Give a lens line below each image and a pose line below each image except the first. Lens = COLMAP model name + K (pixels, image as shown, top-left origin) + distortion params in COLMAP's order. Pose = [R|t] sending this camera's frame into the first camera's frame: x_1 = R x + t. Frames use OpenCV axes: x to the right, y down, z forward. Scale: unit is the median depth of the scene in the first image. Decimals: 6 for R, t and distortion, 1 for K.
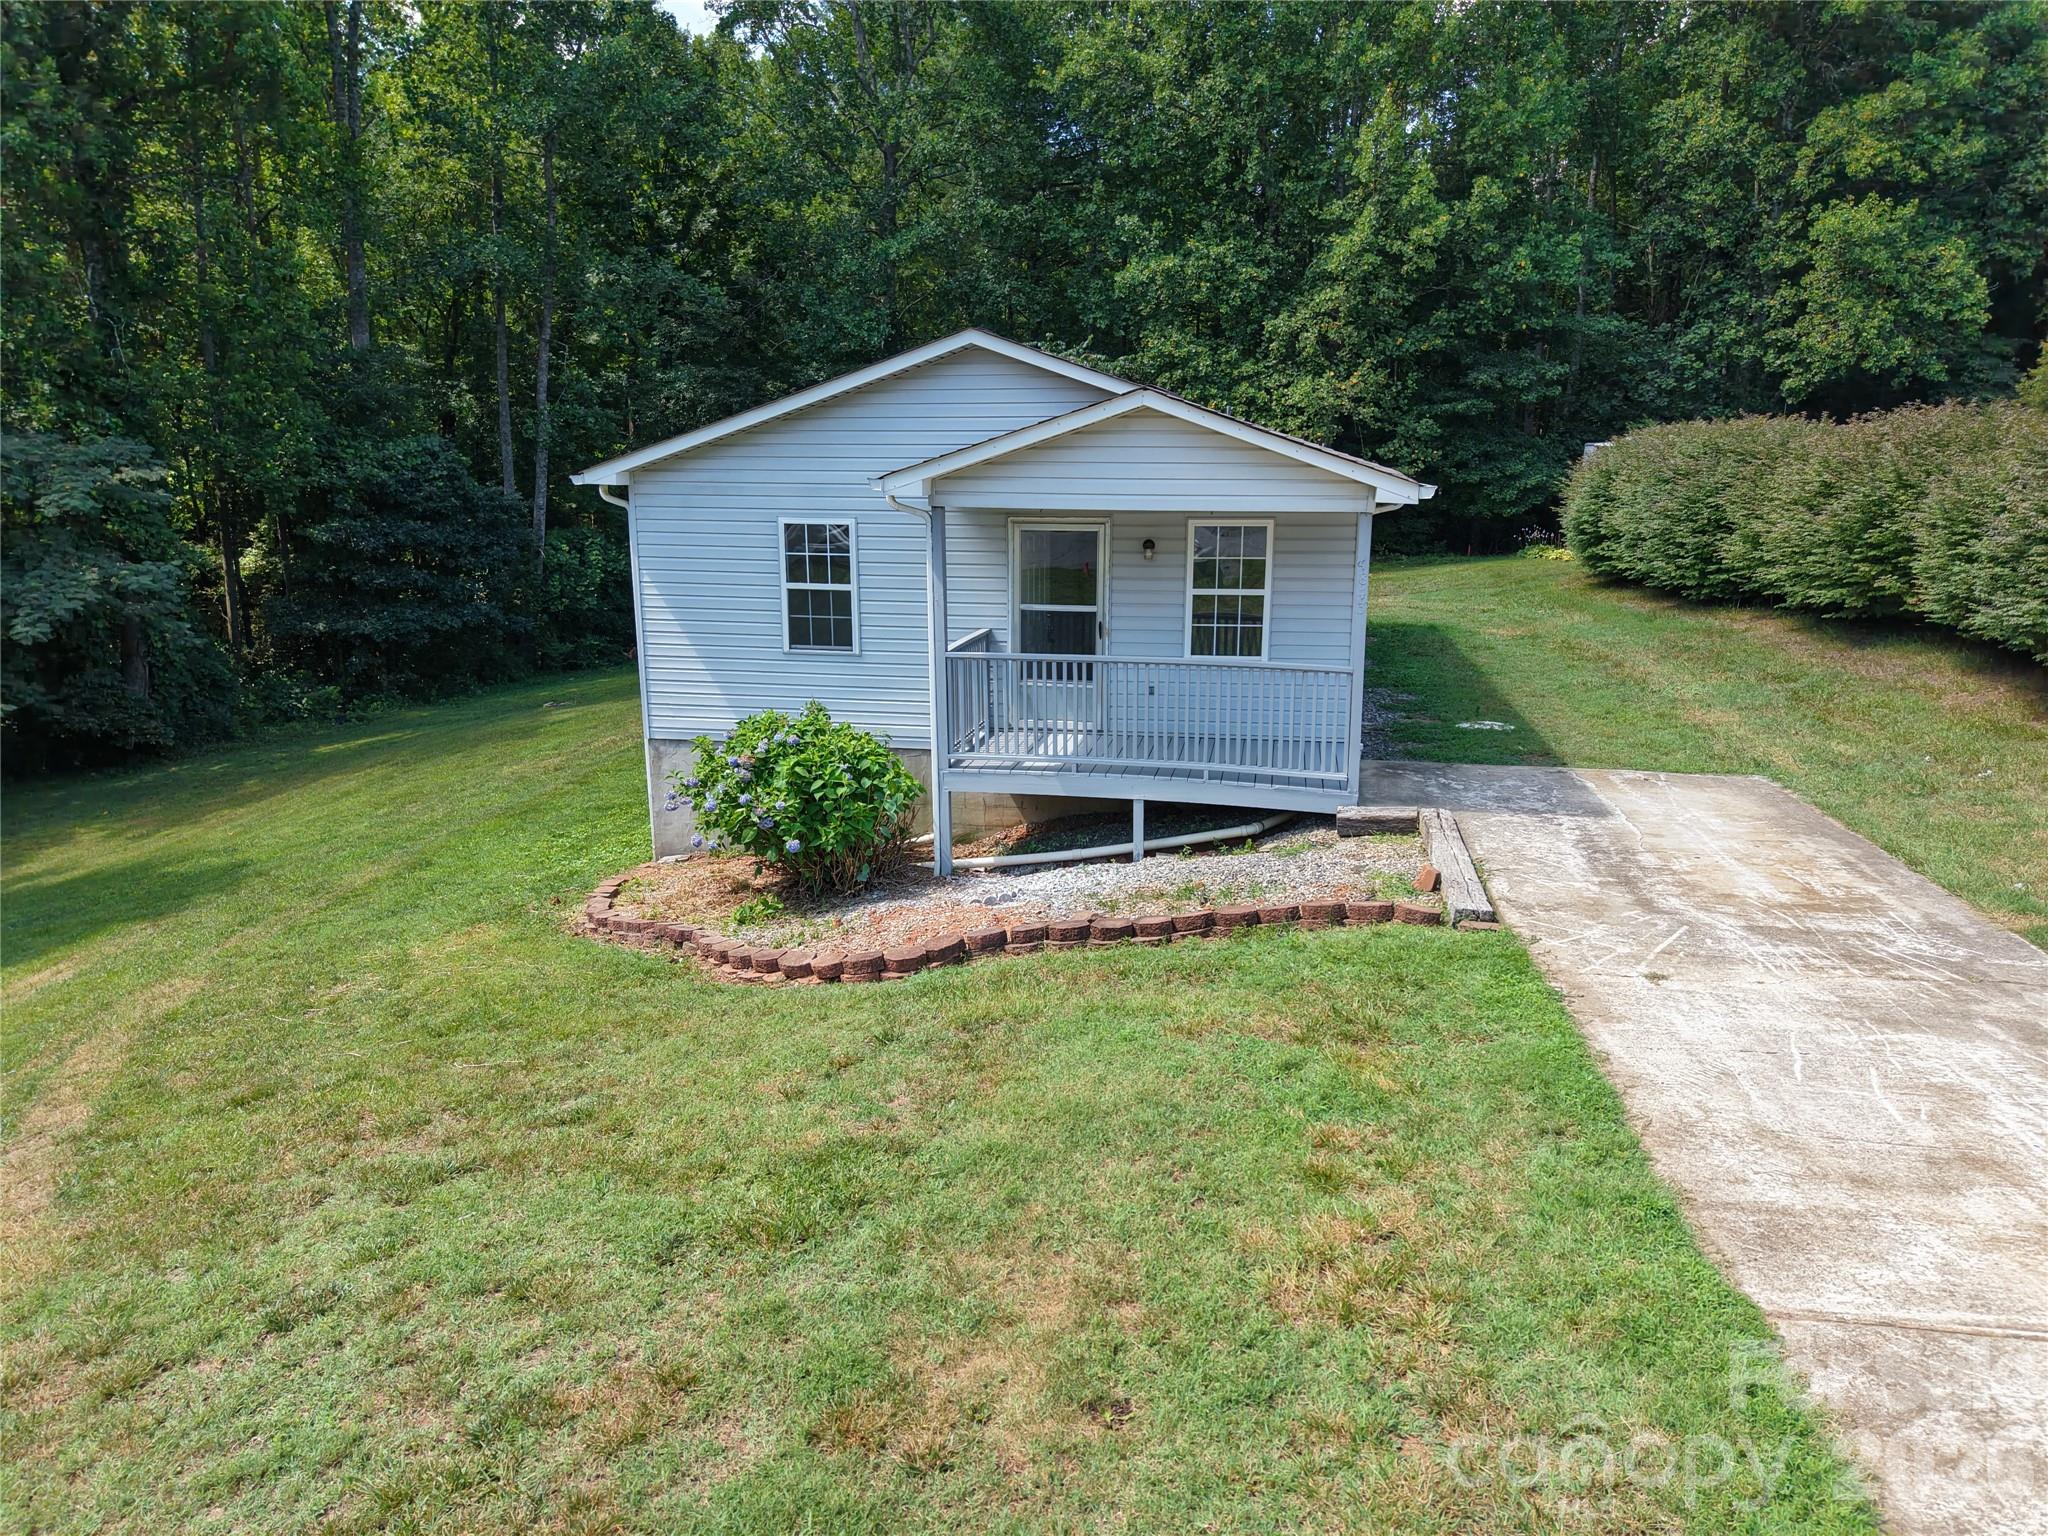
lens RADIAL K [[1363.0, 0, 1024.0], [0, 1363.0, 768.0], [0, 0, 1]] dist [0.001529, -0.004244]
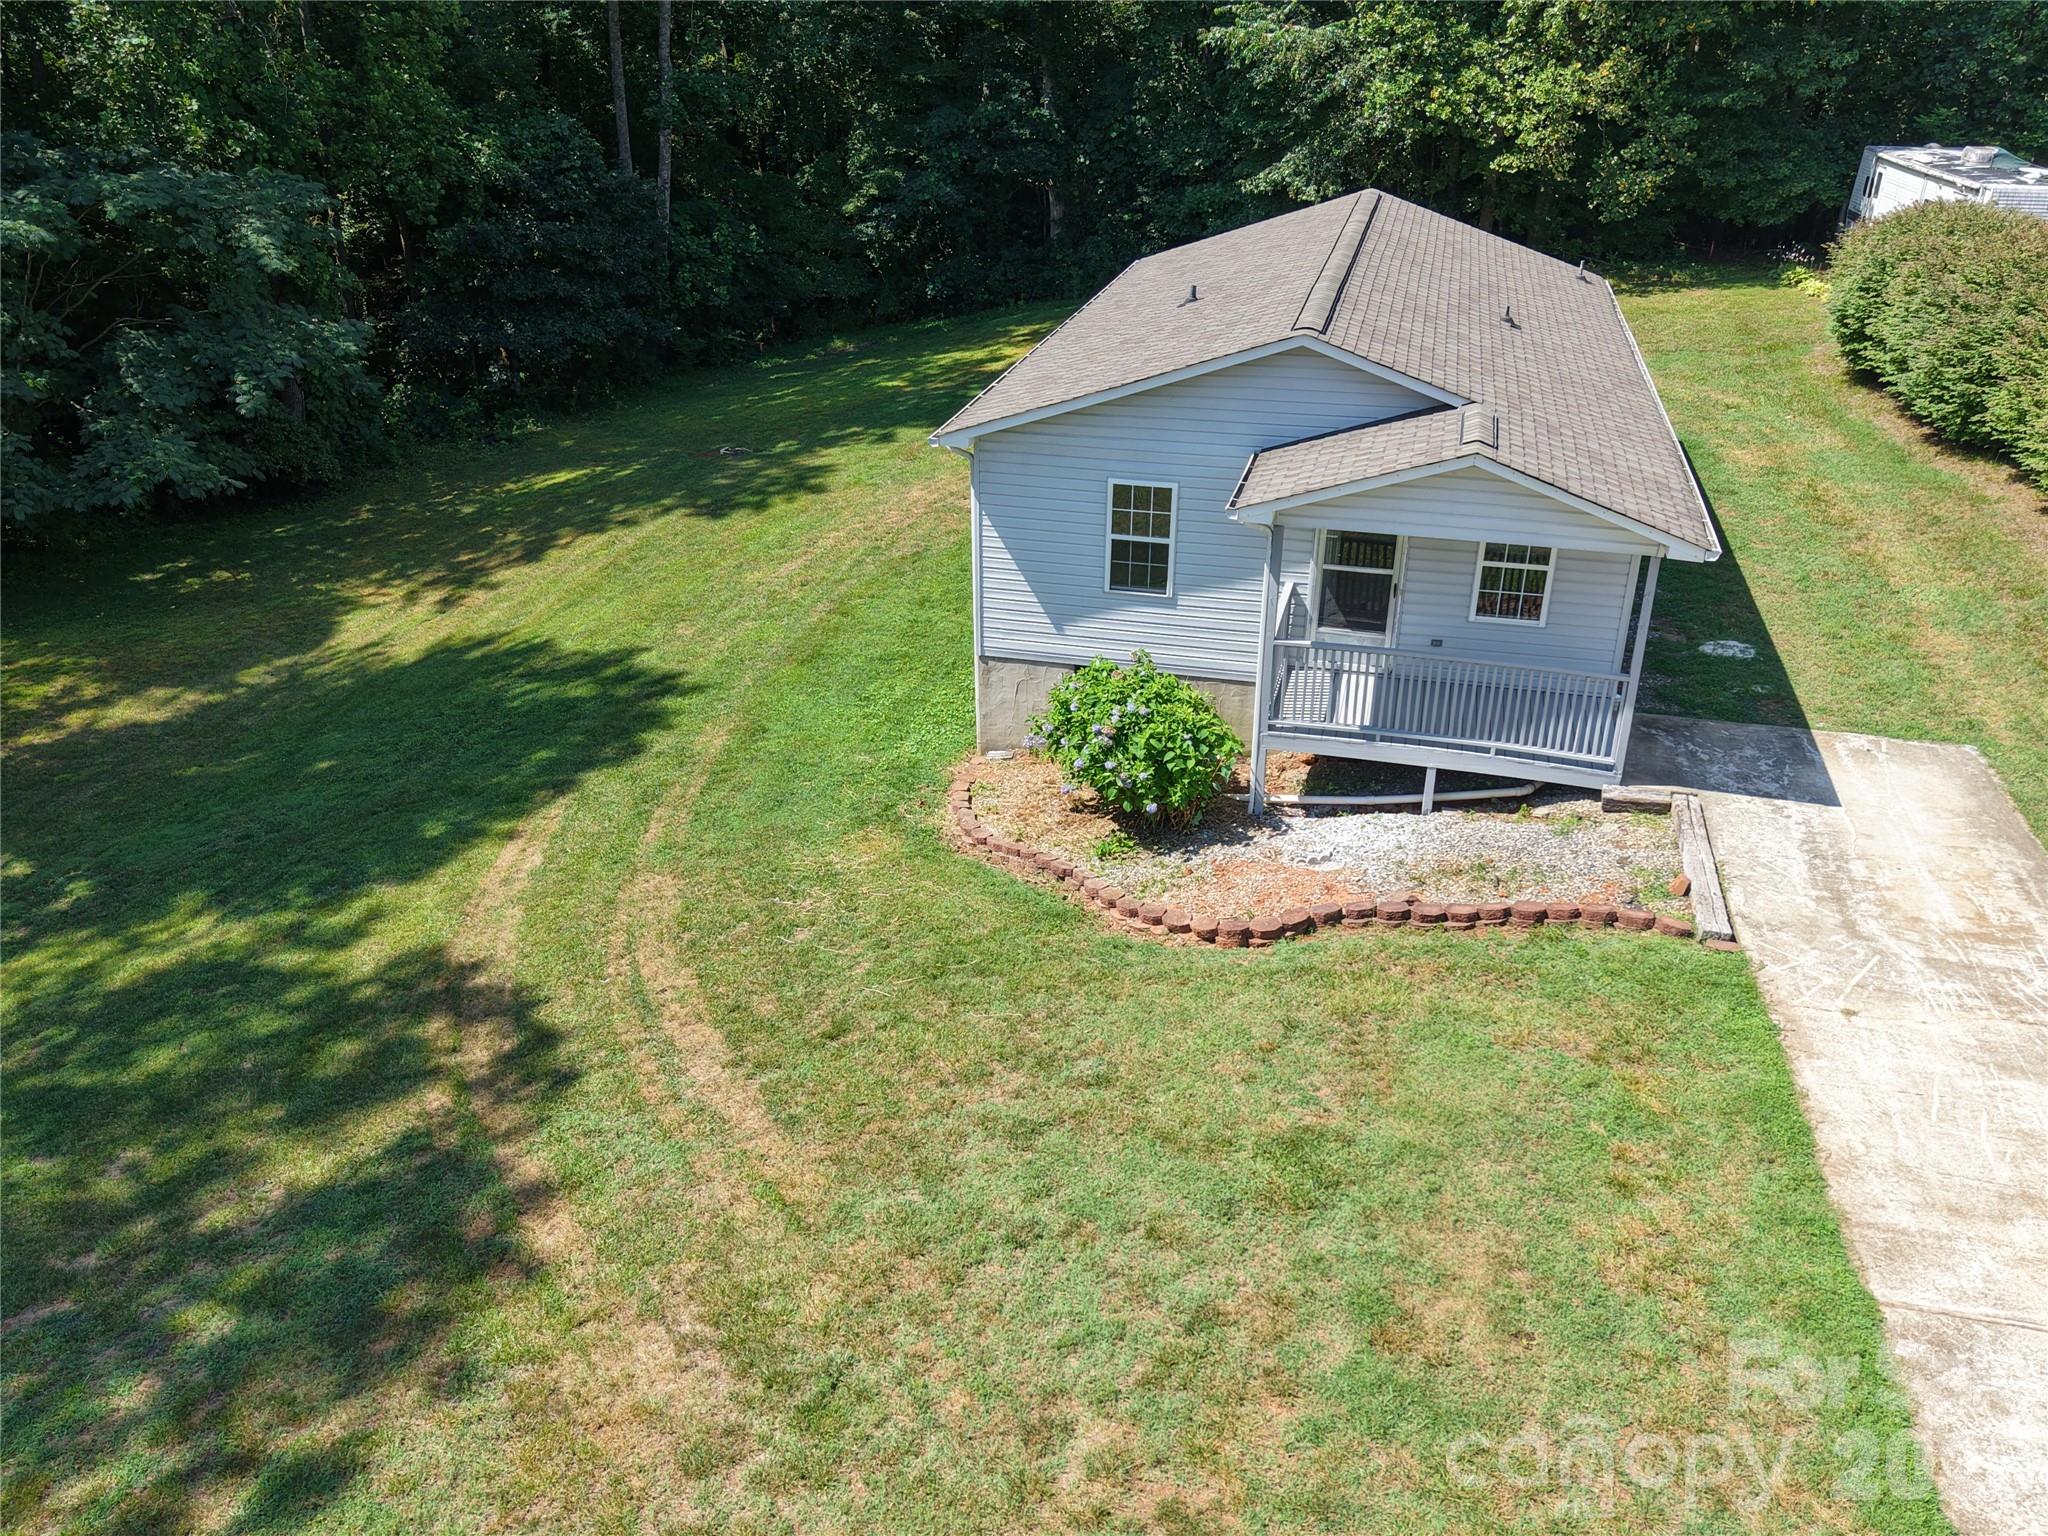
lens RADIAL K [[1568.4, 0, 1024.0], [0, 1568.4, 768.0], [0, 0, 1]] dist [0.026072, -0.034513]
pose [[0.997999, 0.029201, -0.056082, -0.196152], [-0.014594, 0.969403, 0.245039, -0.307769], [0.061521, -0.243730, 0.967890, -0.366990]]
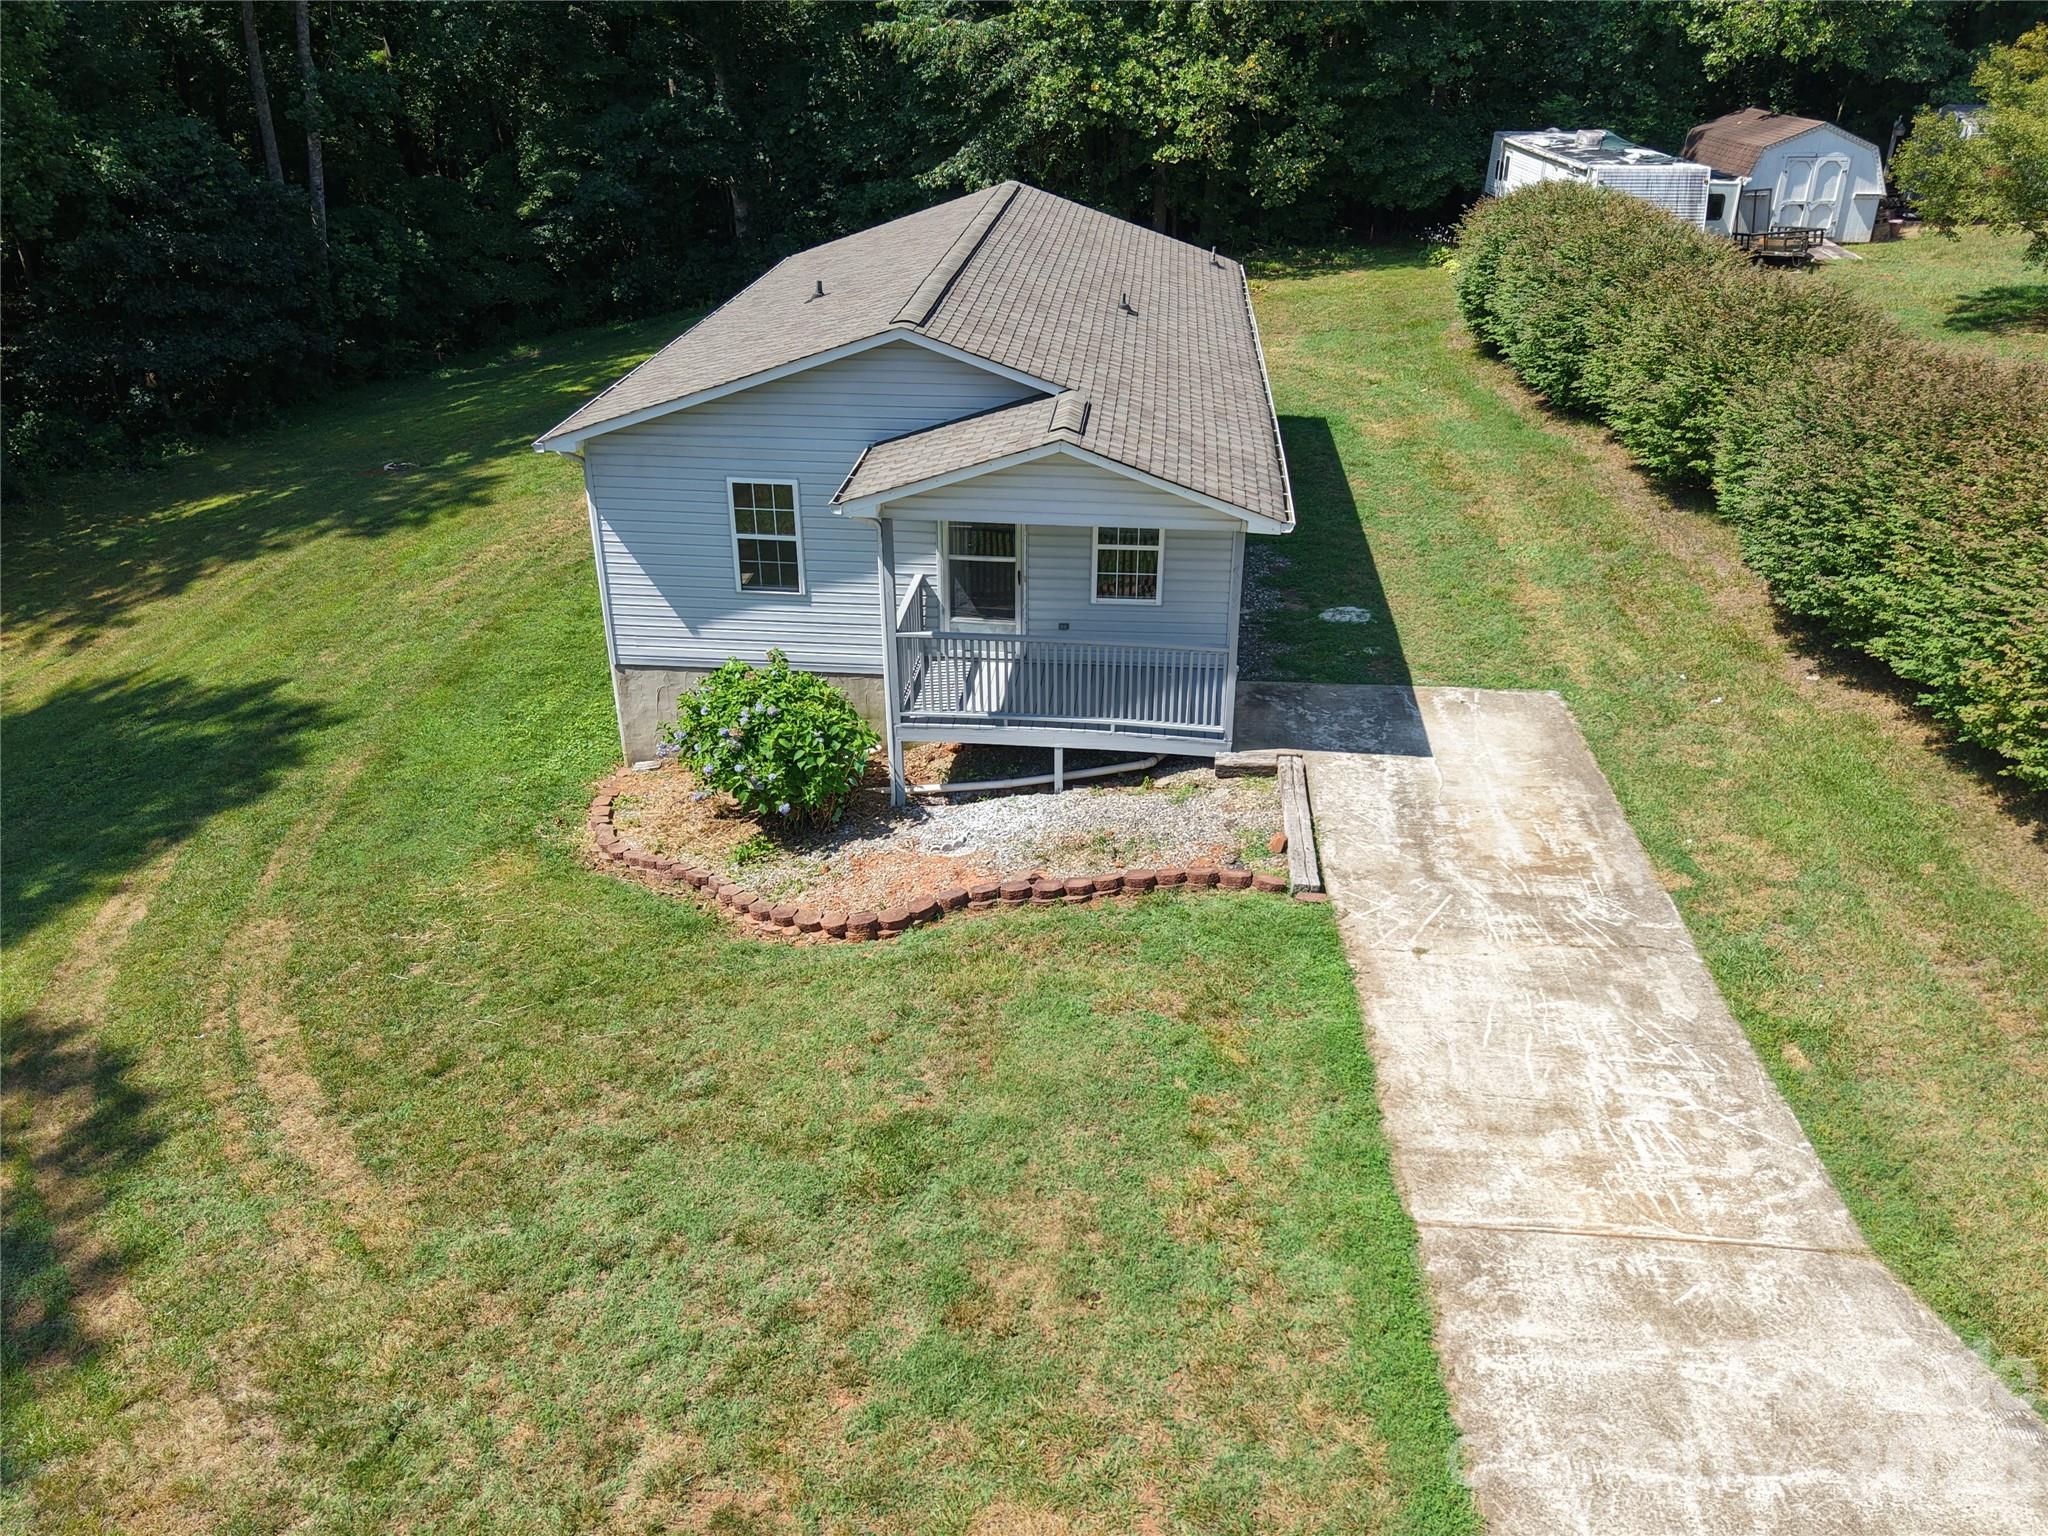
lens RADIAL K [[1568.4, 0, 1024.0], [0, 1568.4, 768.0], [0, 0, 1]] dist [0.026072, -0.034513]
pose [[0.995023, -0.044403, 0.089205, -0.073389], [0.021017, 0.968607, 0.247706, -0.306543], [-0.097404, -0.244598, 0.964720, -0.367999]]
